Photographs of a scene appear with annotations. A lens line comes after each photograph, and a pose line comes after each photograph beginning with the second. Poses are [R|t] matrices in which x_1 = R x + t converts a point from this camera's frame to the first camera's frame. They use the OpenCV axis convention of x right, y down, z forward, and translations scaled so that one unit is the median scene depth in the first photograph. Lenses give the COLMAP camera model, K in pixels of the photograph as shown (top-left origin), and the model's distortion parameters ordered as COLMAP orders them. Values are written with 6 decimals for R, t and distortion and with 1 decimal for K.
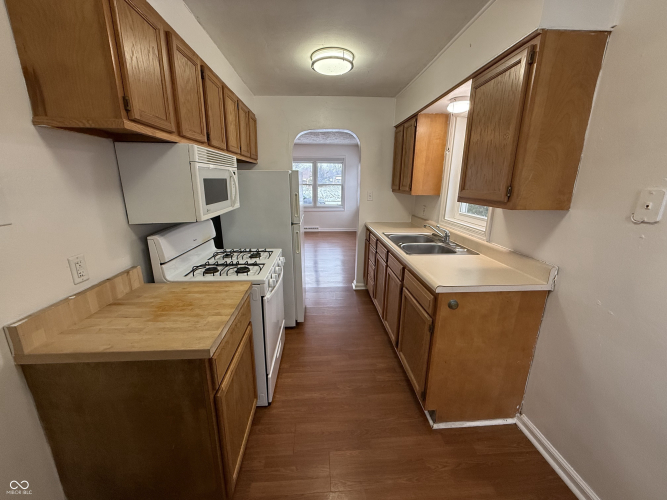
lens RADIAL K [[267.7, 0, 333.0], [0, 267.7, 250.0], [0, 0, 1]] dist [0.000259, -0.000130]
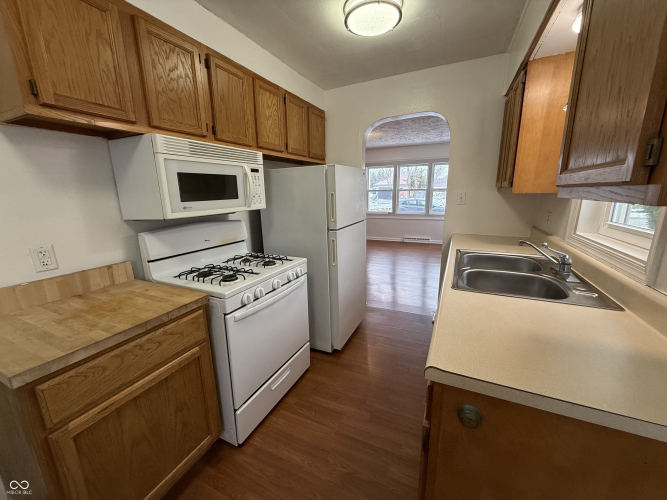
lens RADIAL K [[267.7, 0, 332.4], [0, 267.7, 250.1], [0, 0, 1]] dist [0.000259, -0.000130]
pose [[0.876723, 0.081190, -0.474094, 0.410839], [-0.096779, 0.995269, -0.008526, -0.045994], [0.471159, 0.053357, 0.880433, 0.447336]]
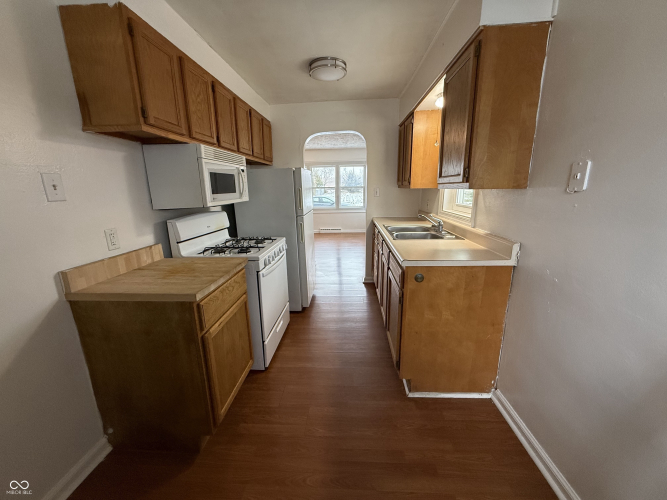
lens RADIAL K [[267.7, 0, 333.1], [0, 267.7, 249.9], [0, 0, 1]] dist [0.000259, -0.000130]
pose [[0.992101, 0.003145, -0.125401, 0.221182], [-0.006135, 0.999706, -0.023465, 0.109707], [0.125291, 0.024049, 0.991829, -0.129529]]
